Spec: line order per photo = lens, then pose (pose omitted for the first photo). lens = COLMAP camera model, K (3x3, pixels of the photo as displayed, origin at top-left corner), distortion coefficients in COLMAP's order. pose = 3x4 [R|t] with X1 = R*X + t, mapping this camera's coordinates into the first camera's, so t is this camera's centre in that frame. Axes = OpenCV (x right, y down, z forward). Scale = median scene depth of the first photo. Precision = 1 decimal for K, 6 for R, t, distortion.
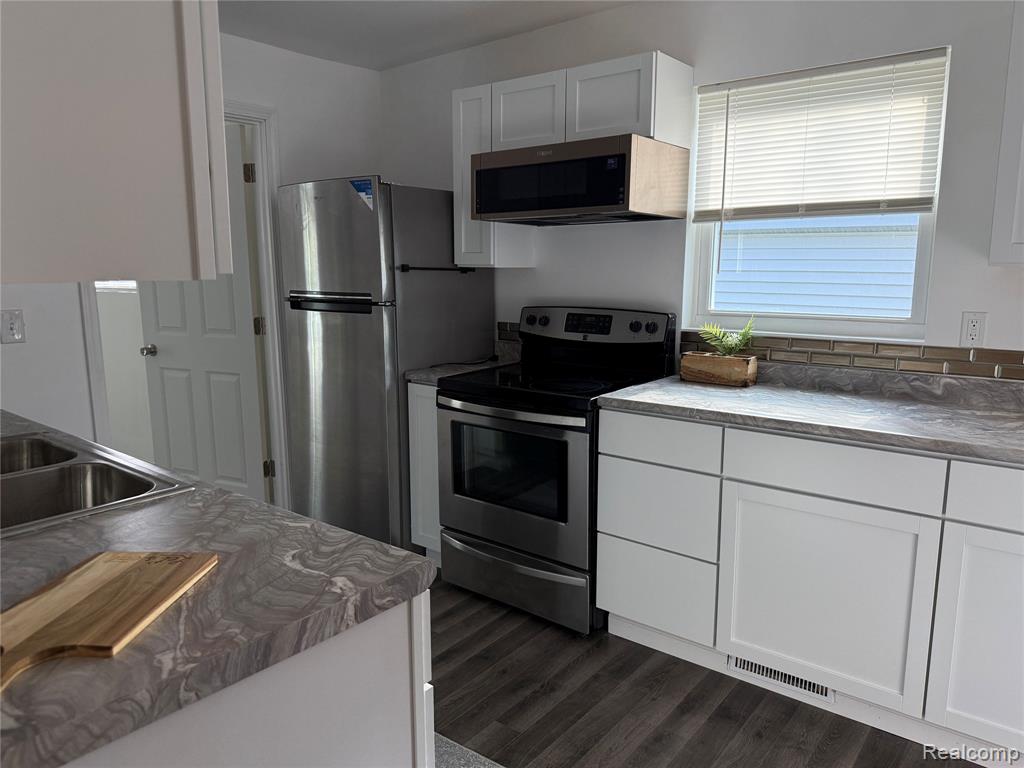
lens RADIAL K [[720.6, 0, 512.0], [0, 720.6, 384.0], [0, 0, 1]] dist [0.100758, -0.145886]
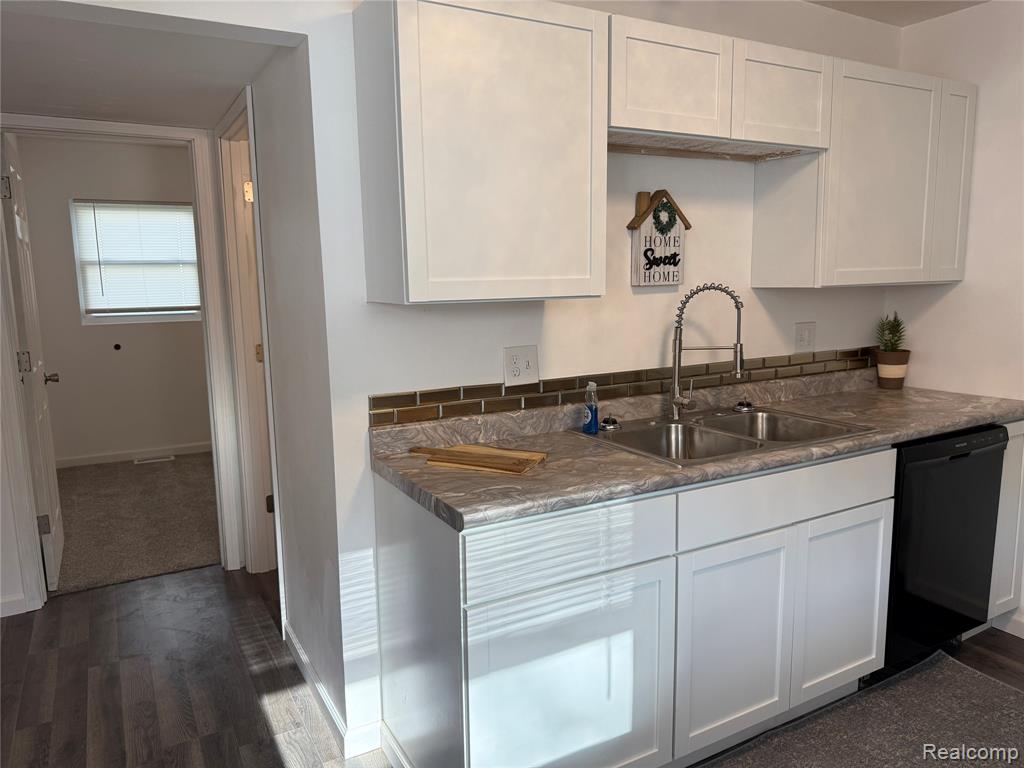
lens RADIAL K [[720.6, 0, 512.0], [0, 720.6, 384.0], [0, 0, 1]] dist [0.100758, -0.145886]
pose [[-0.380038, 0.140930, -0.914172, 0.442316], [-0.132830, 0.969766, 0.204721, -0.118523], [0.915384, 0.199231, -0.349828, 0.631577]]
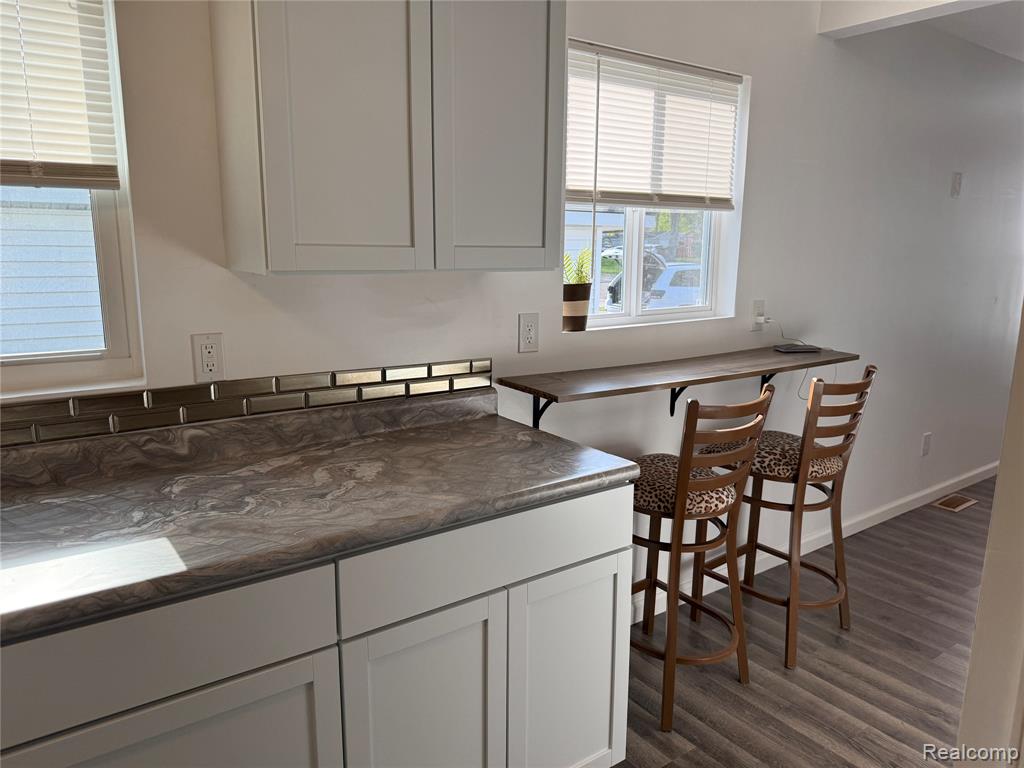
lens RADIAL K [[720.6, 0, 512.0], [0, 720.6, 384.0], [0, 0, 1]] dist [0.100758, -0.145886]
pose [[0.269854, -0.178014, 0.946303, 0.014520], [0.150041, 0.978532, 0.141290, -0.091095], [-0.951140, 0.103856, 0.290770, 0.431694]]
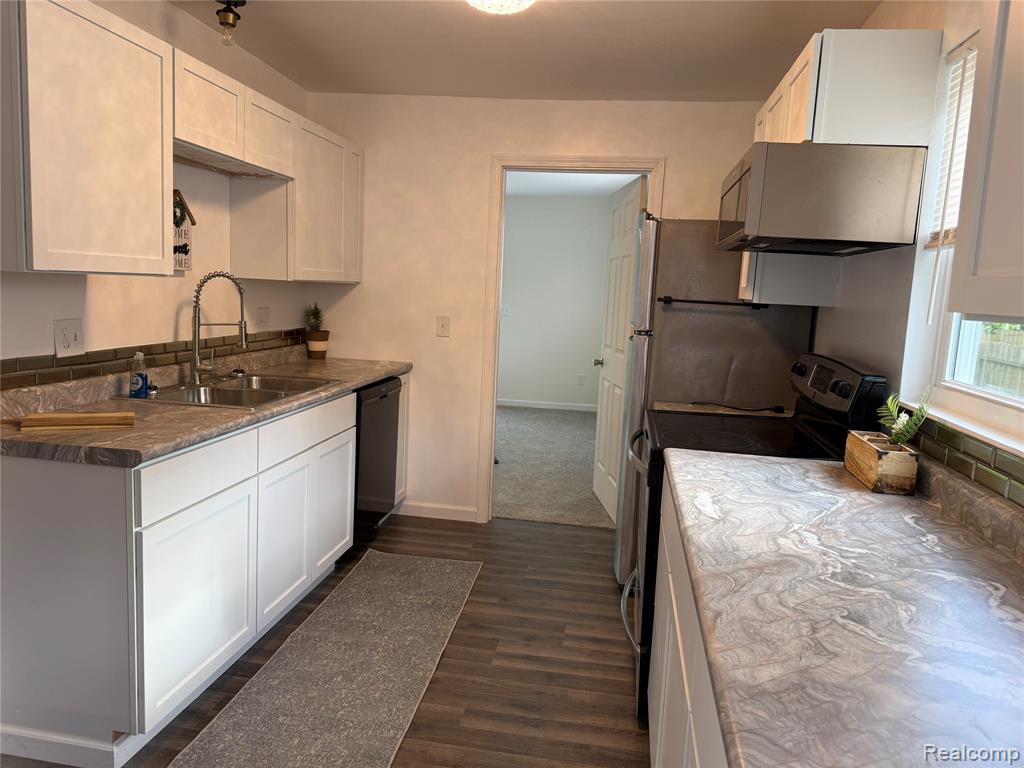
lens RADIAL K [[720.6, 0, 512.0], [0, 720.6, 384.0], [0, 0, 1]] dist [0.100758, -0.145886]
pose [[0.487114, 0.140017, -0.862041, 0.708214], [-0.190849, 0.980274, 0.051378, -0.062857], [0.852230, 0.139493, 0.504227, 0.361242]]
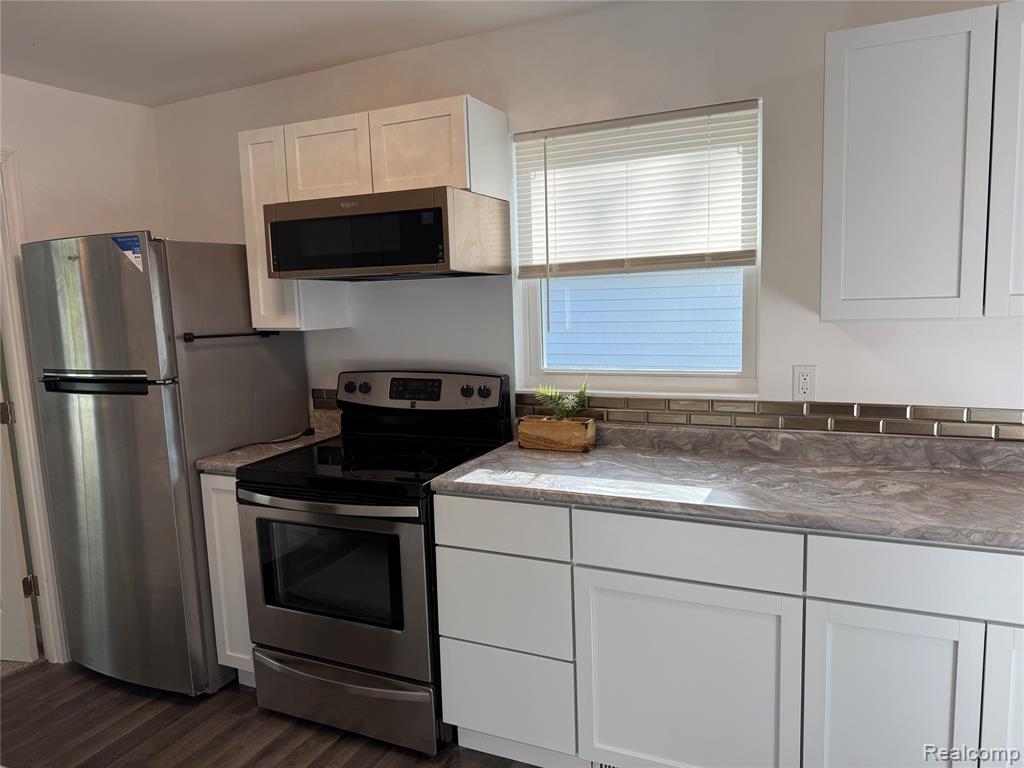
lens RADIAL K [[725.0, 0, 502.7], [0, 725.0, 388.5], [0, 0, 1]] dist [0.171884, -0.322801]
pose [[0.974269, -0.062420, 0.216571, 0.018517], [0.071202, 0.996916, -0.032981, -0.053920], [-0.213845, 0.047553, 0.975710, 0.104163]]
